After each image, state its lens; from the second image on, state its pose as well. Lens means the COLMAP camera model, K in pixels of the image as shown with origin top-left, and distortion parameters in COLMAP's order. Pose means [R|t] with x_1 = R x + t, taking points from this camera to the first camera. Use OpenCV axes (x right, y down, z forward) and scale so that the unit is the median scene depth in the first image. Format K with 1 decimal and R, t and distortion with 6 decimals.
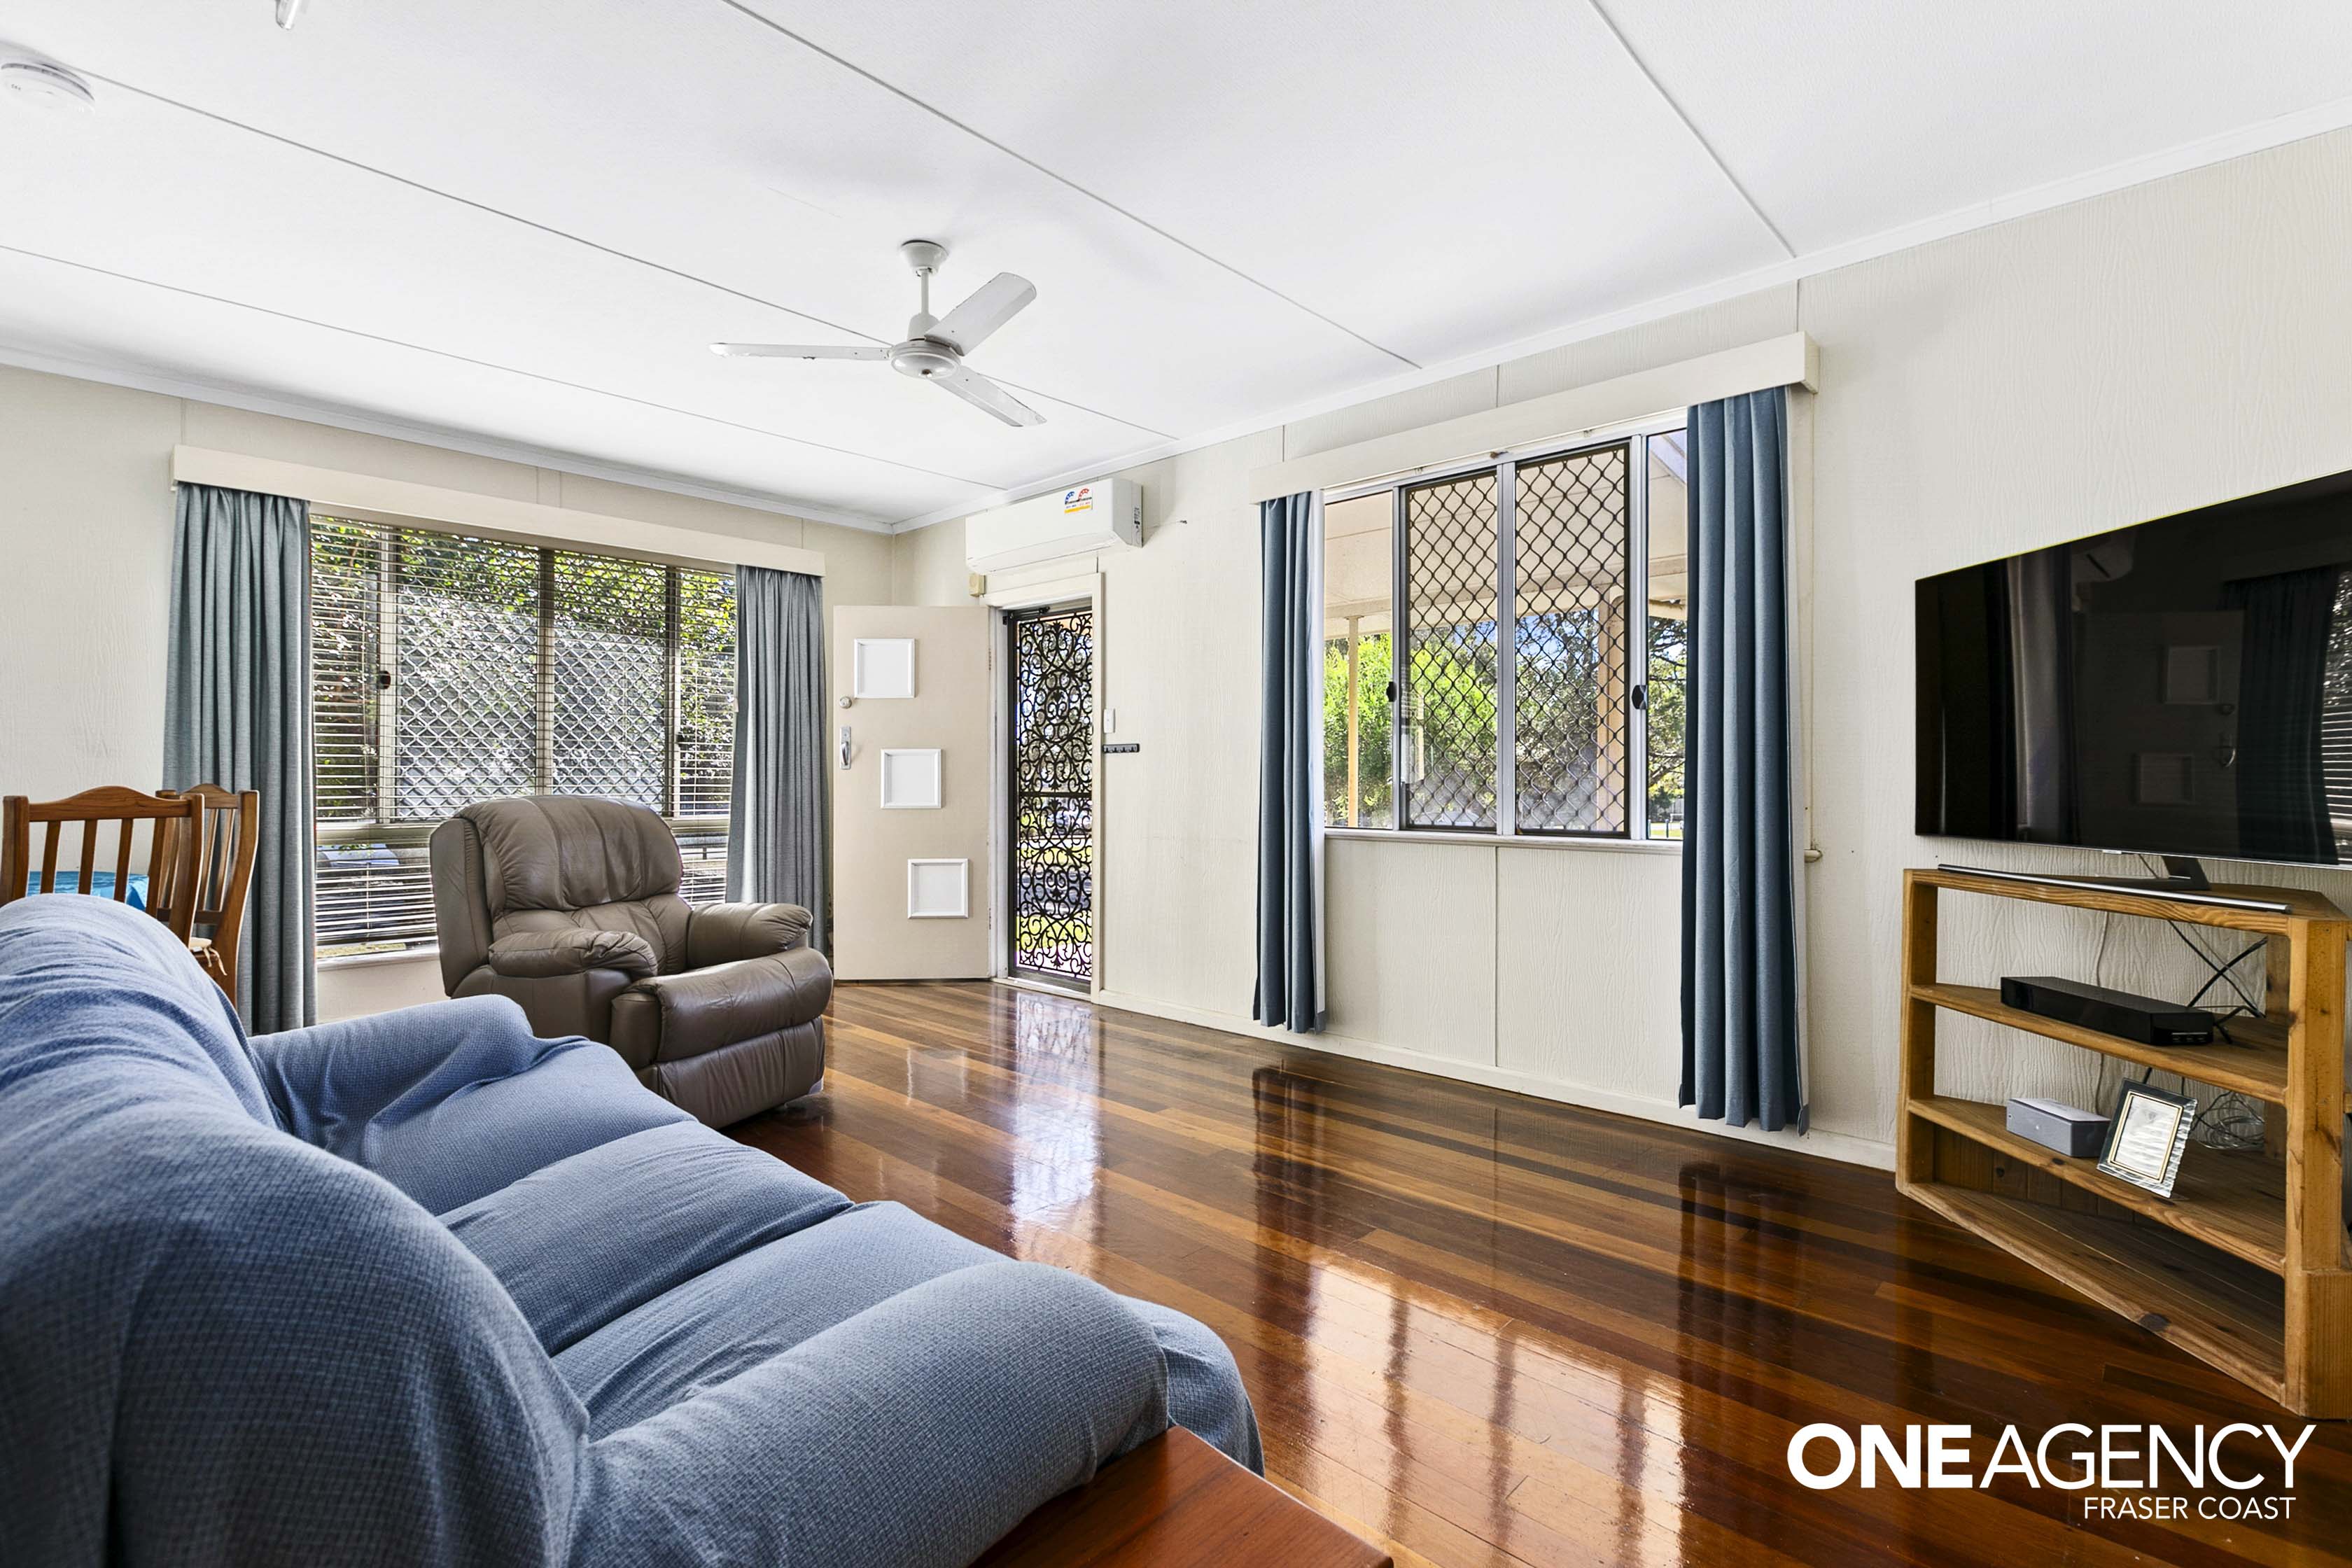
lens RADIAL K [[1078.9, 0, 1165.7], [0, 1078.9, 785.3], [0, 0, 1]] dist [-0.003316, -0.000641]
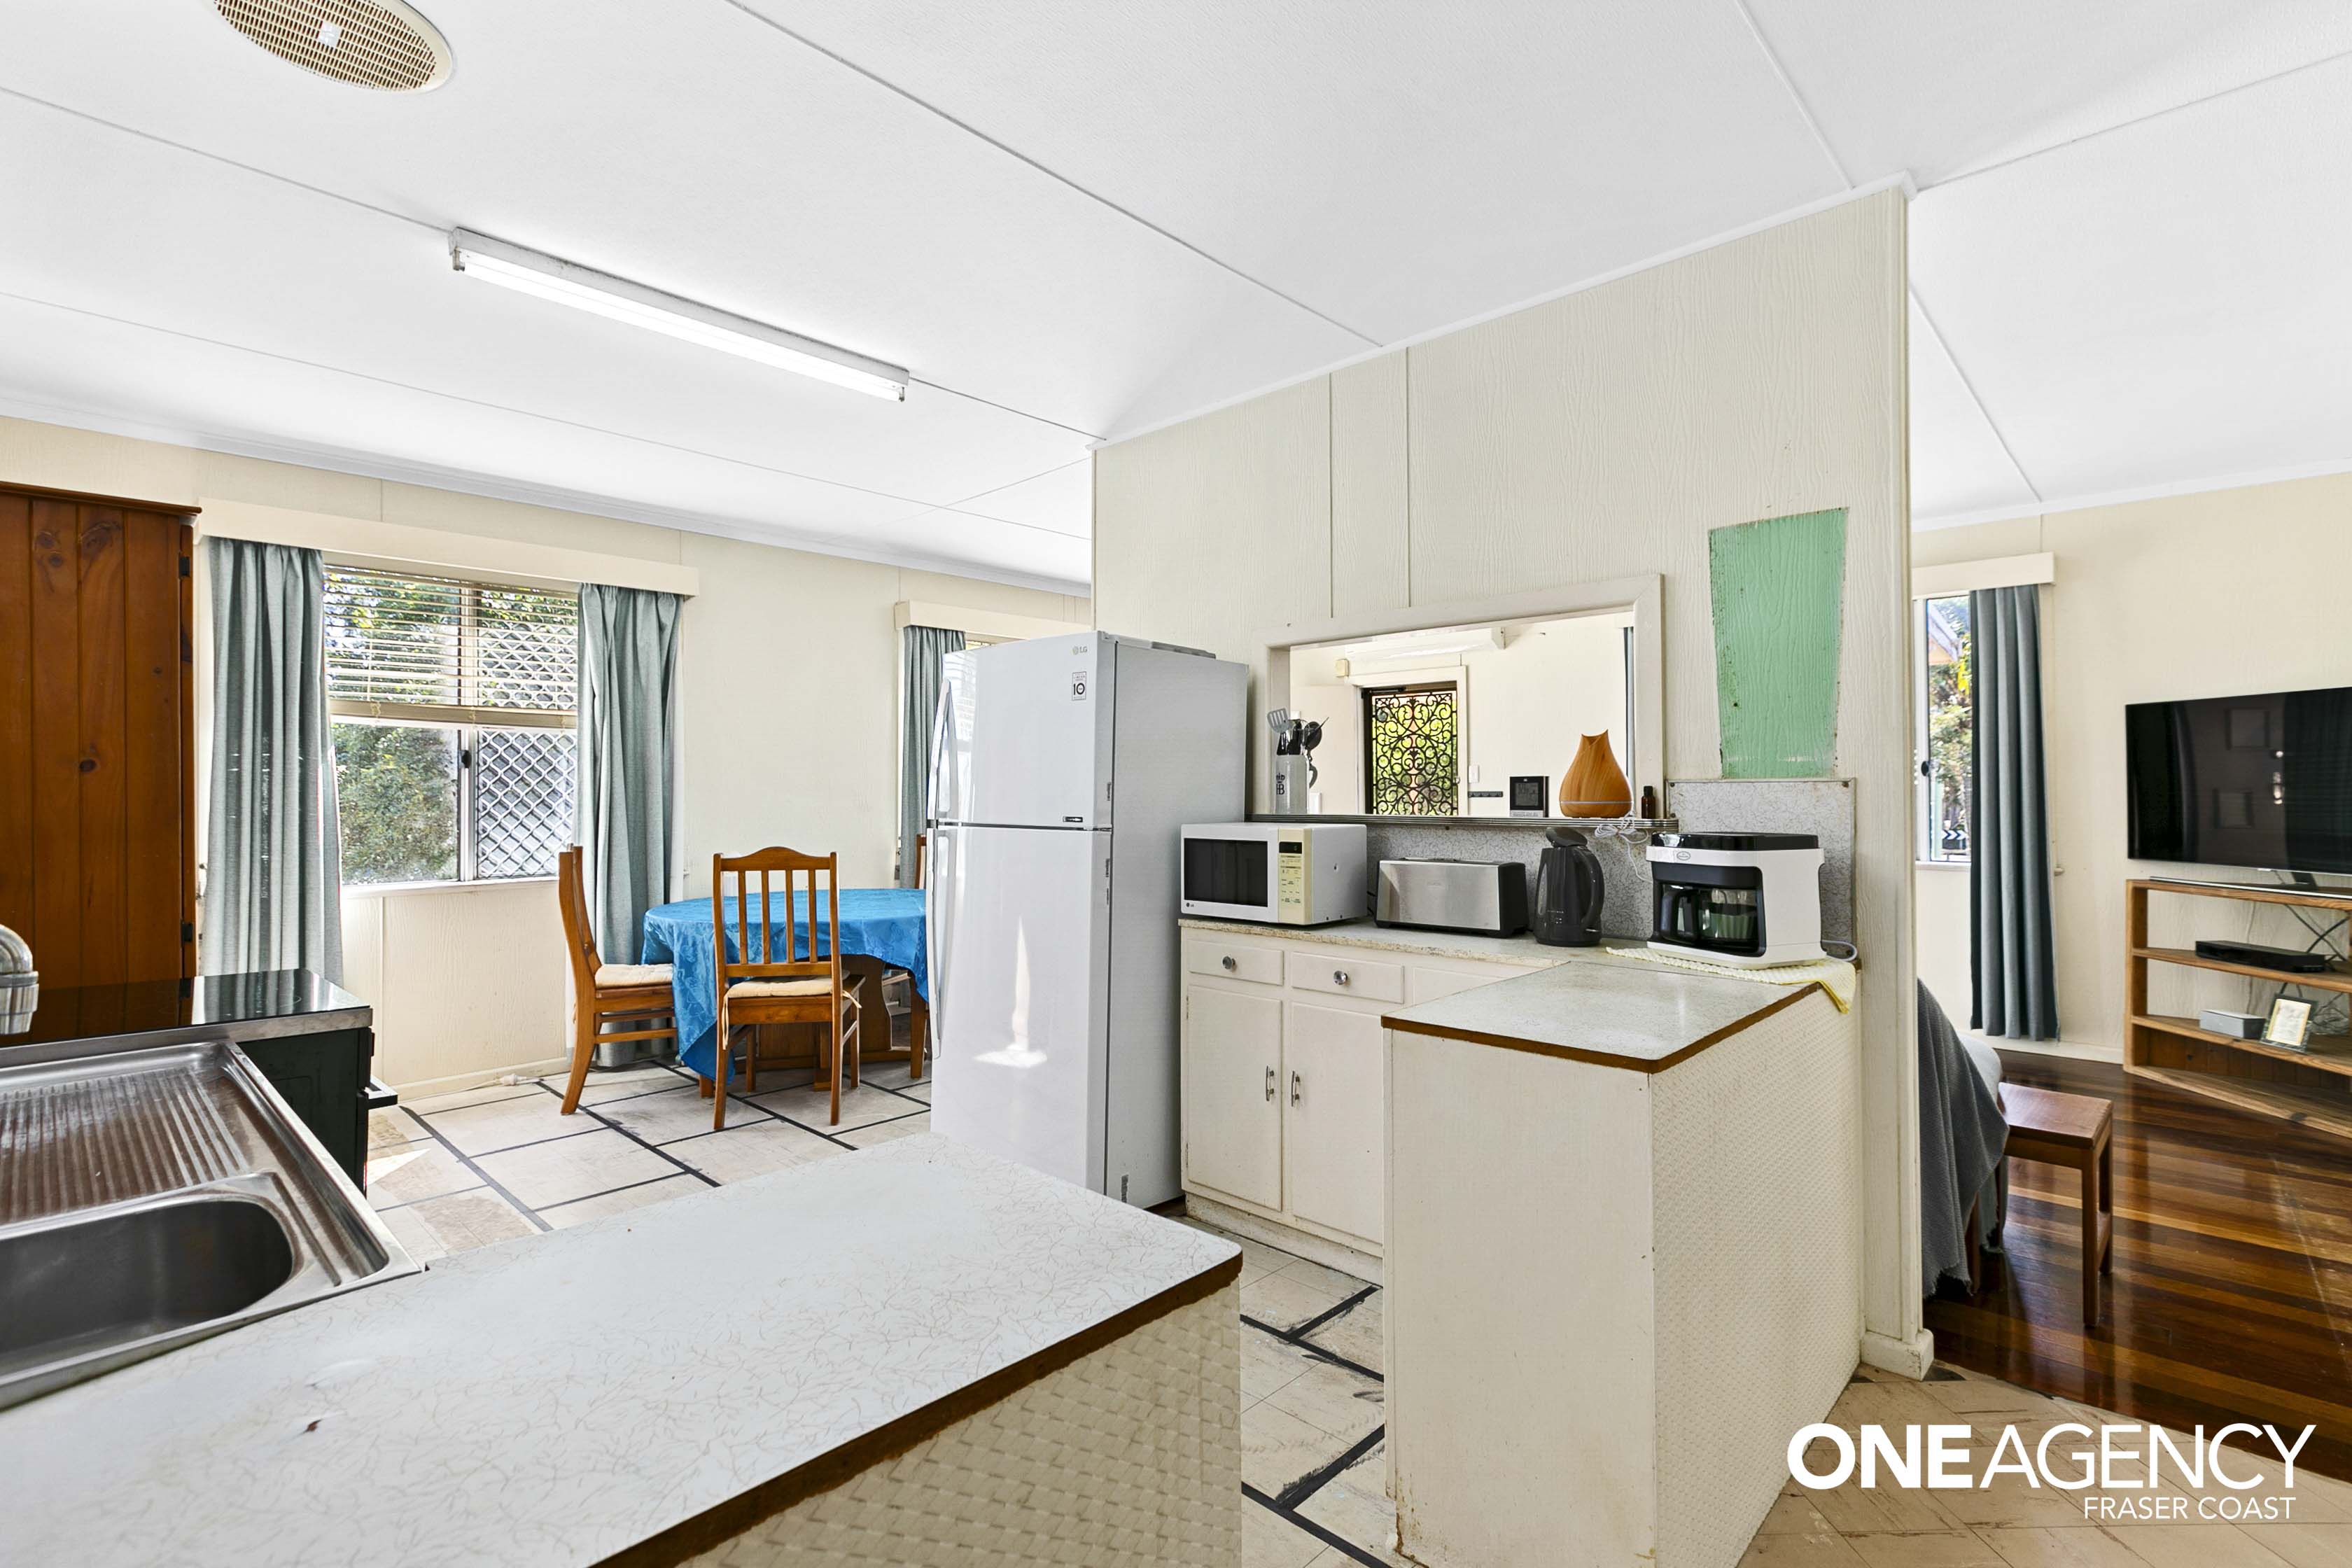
lens RADIAL K [[1078.9, 0, 1186.7], [0, 1078.9, 781.6], [0, 0, 1]] dist [-0.003316, -0.000641]
pose [[0.999916, -0.009367, 0.008967, -0.800998], [0.009487, 0.999865, -0.013387, -0.066825], [-0.008841, 0.013471, 0.999870, -0.673958]]
